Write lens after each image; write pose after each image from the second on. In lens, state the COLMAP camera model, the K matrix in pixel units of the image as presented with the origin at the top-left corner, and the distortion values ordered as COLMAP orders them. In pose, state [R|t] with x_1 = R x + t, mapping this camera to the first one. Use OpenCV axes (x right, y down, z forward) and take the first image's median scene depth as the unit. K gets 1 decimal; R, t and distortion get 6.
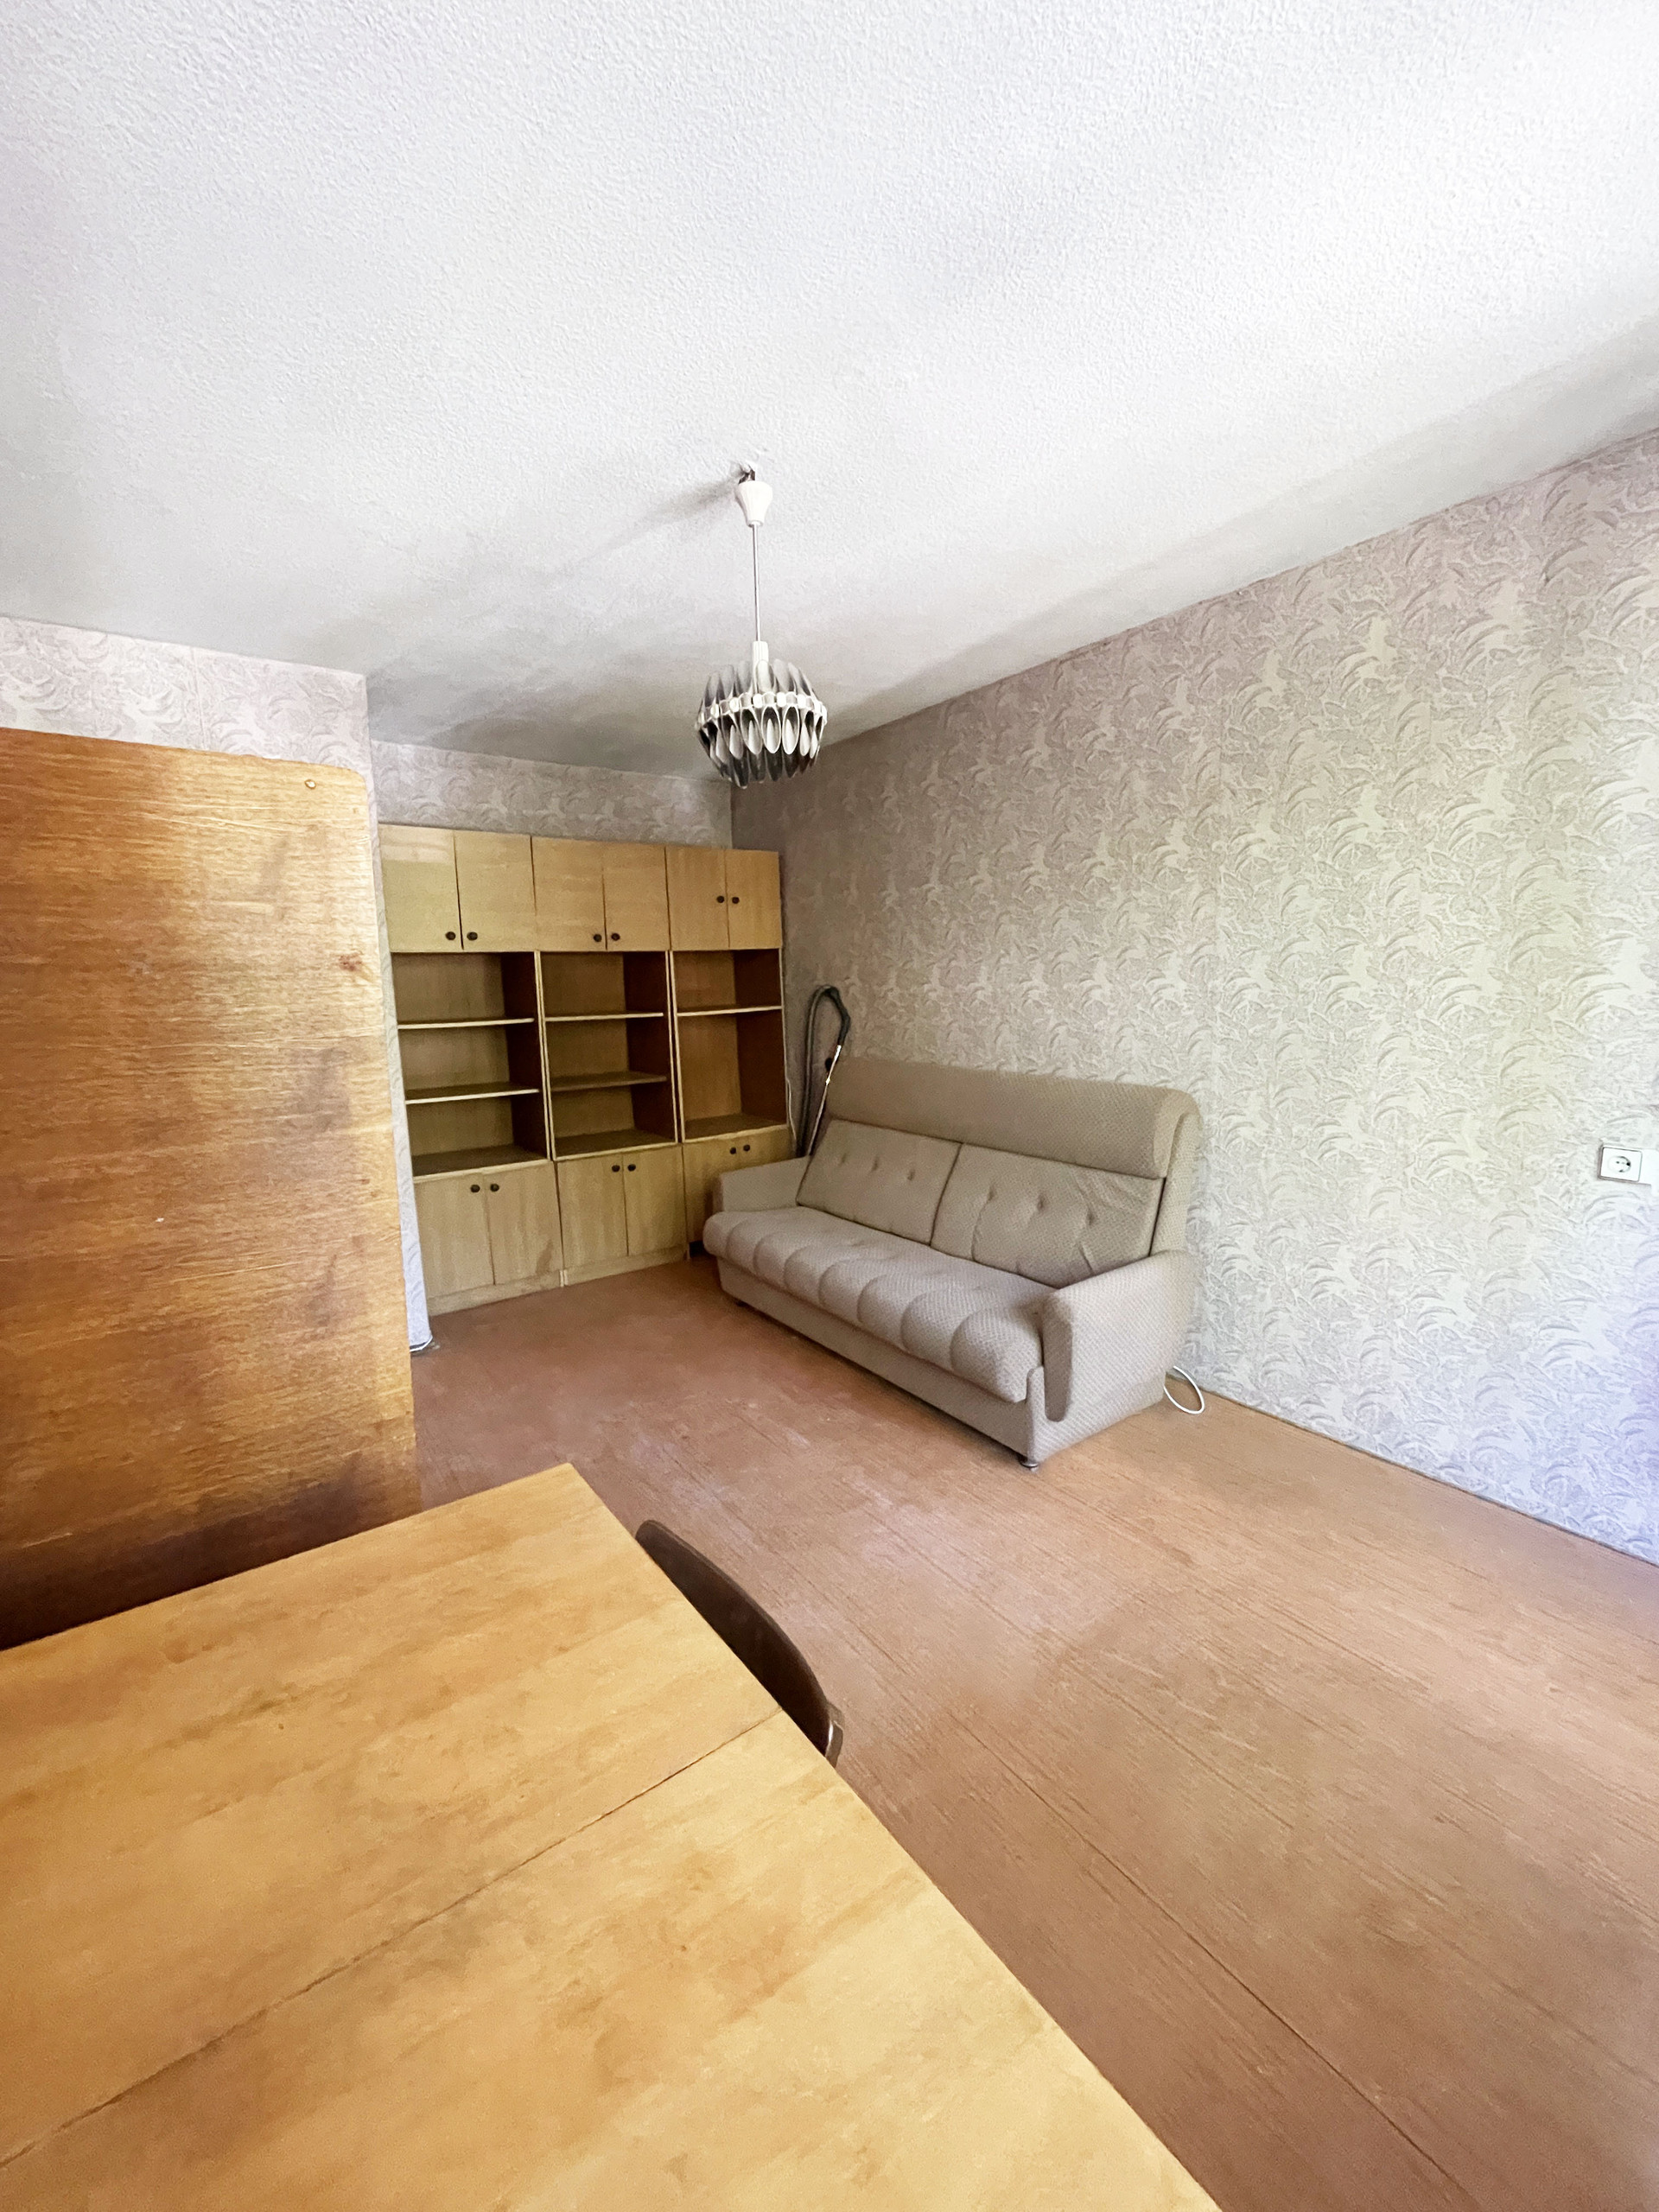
lens RADIAL K [[887.2, 0, 830.4], [0, 887.2, 1101.3], [0, 0, 1]] dist [-0.002065, 0.000096]
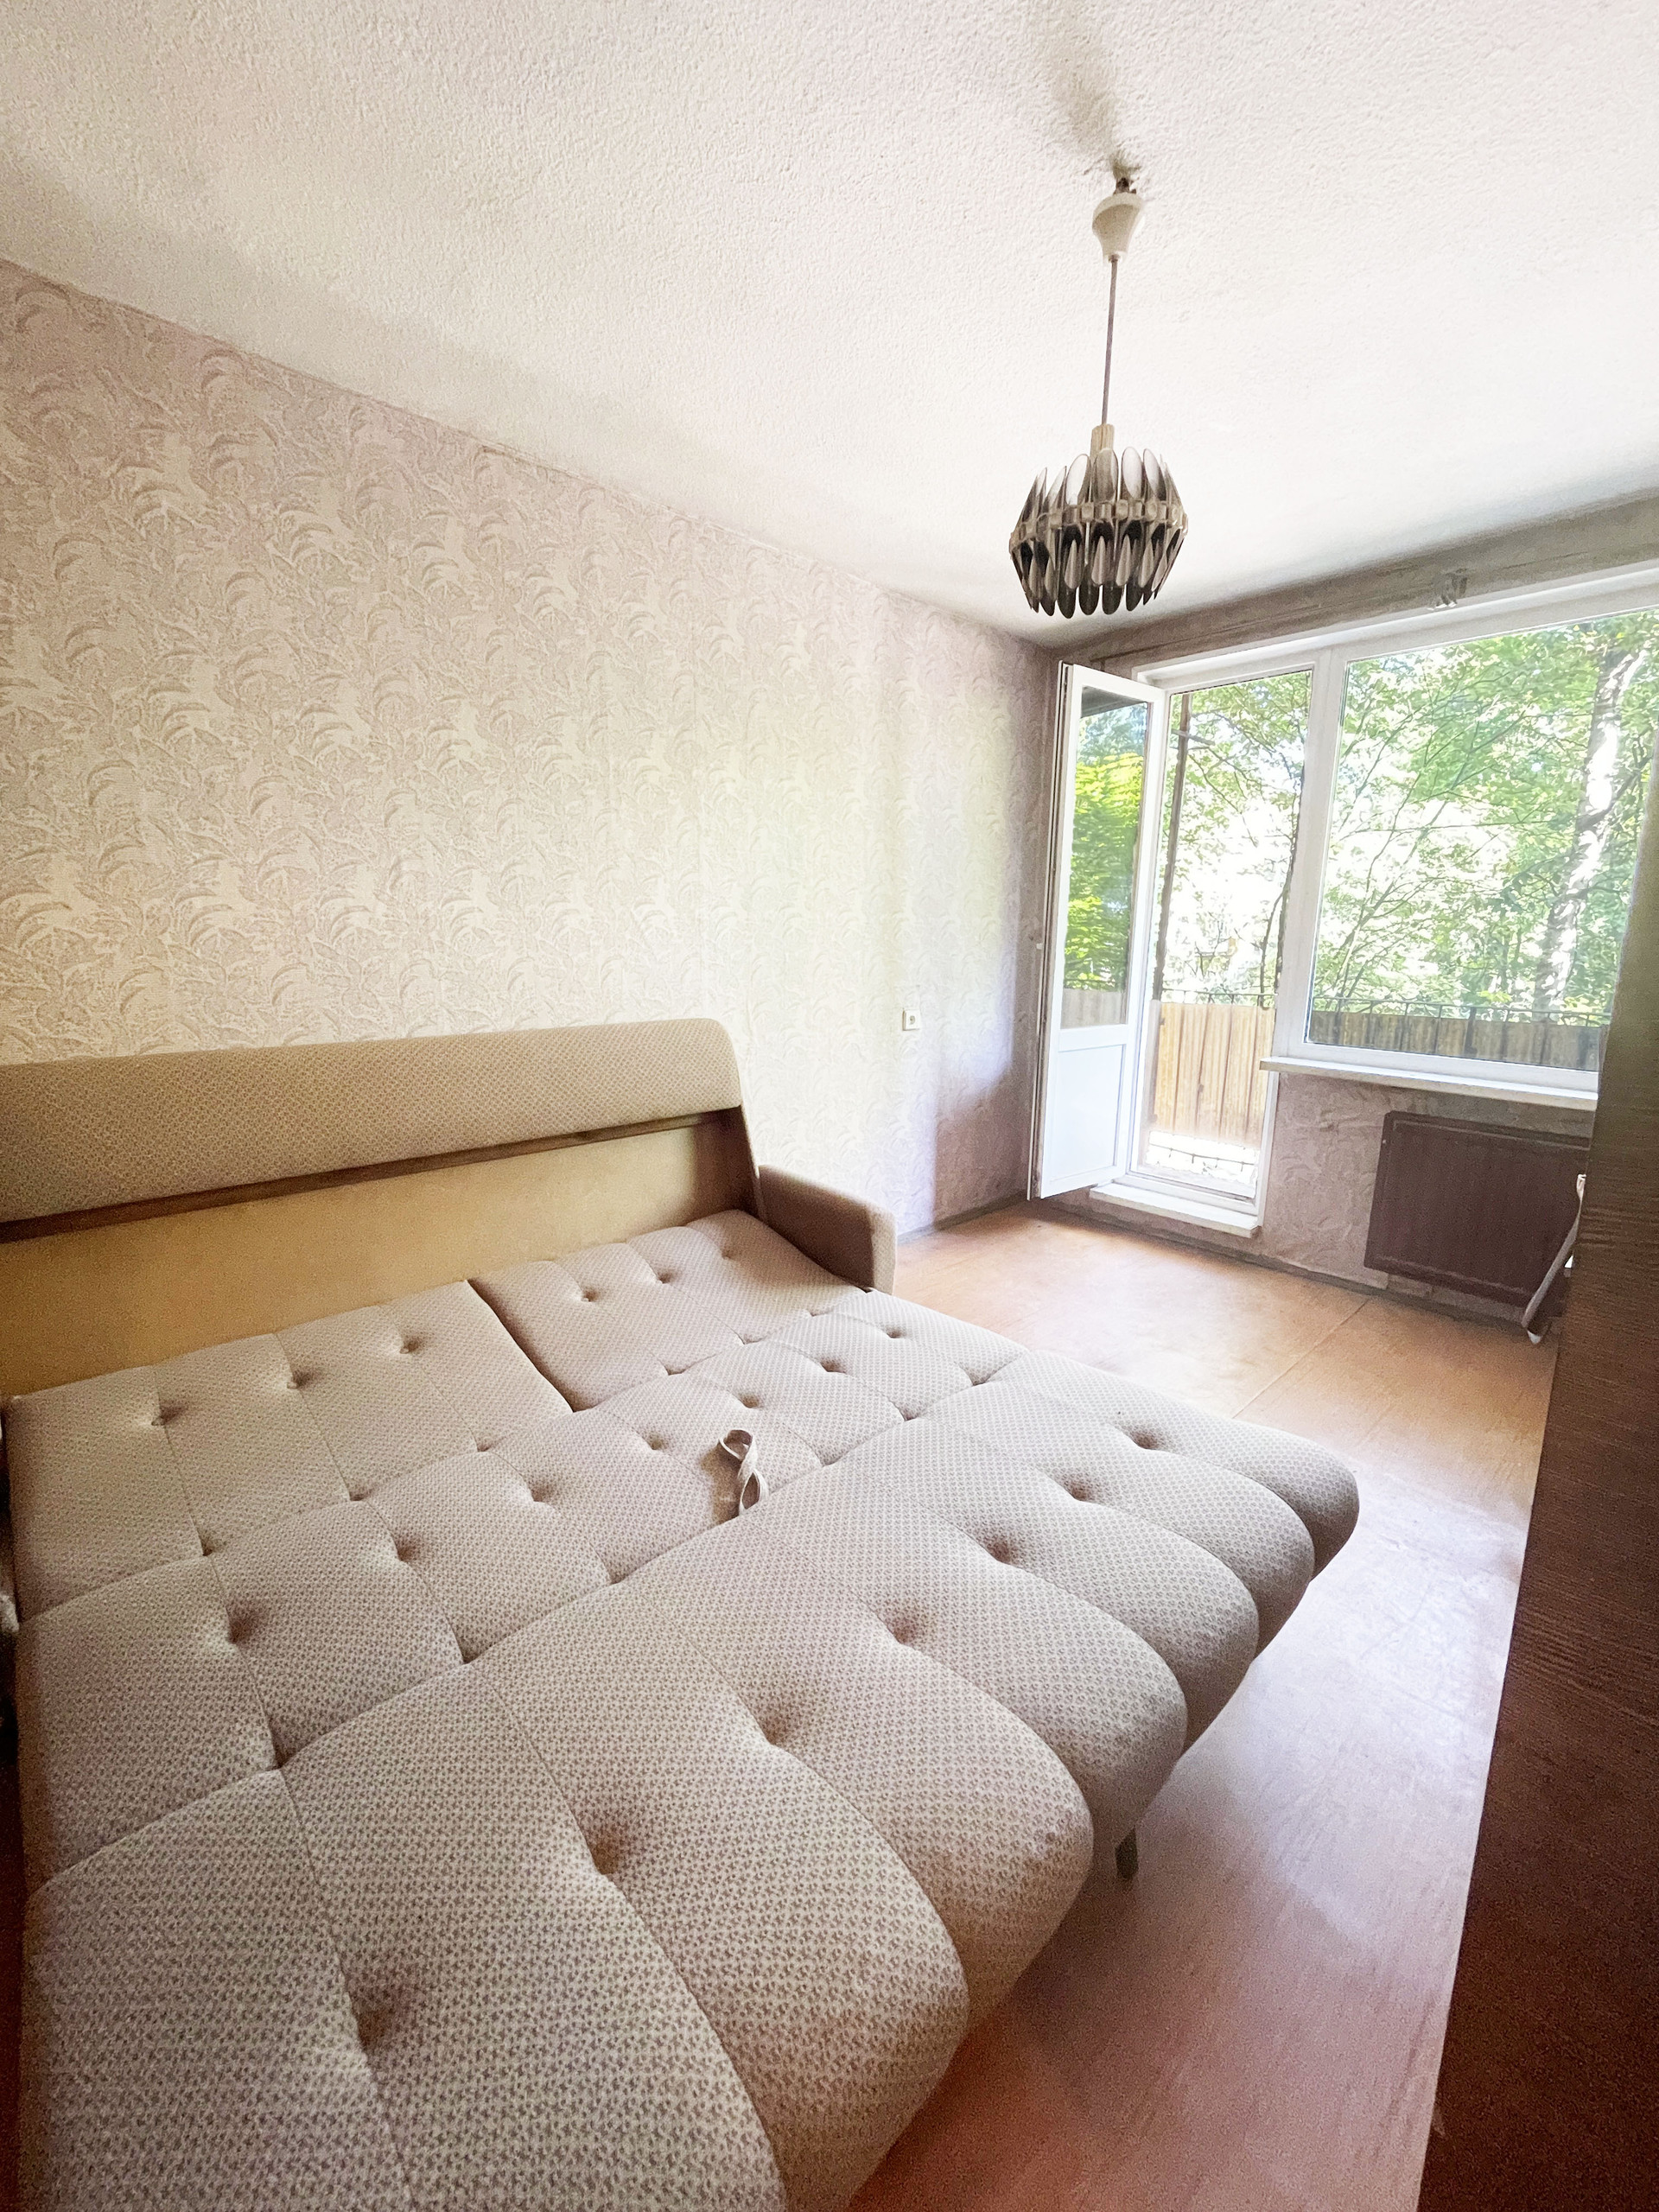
lens RADIAL K [[887.2, 0, 830.4], [0, 887.2, 1101.3], [0, 0, 1]] dist [-0.002065, 0.000096]
pose [[-0.118965, -0.169183, 0.978378, -0.604229], [0.132365, 0.973879, 0.184500, -0.084817], [-0.984036, 0.151452, -0.093463, 0.943465]]
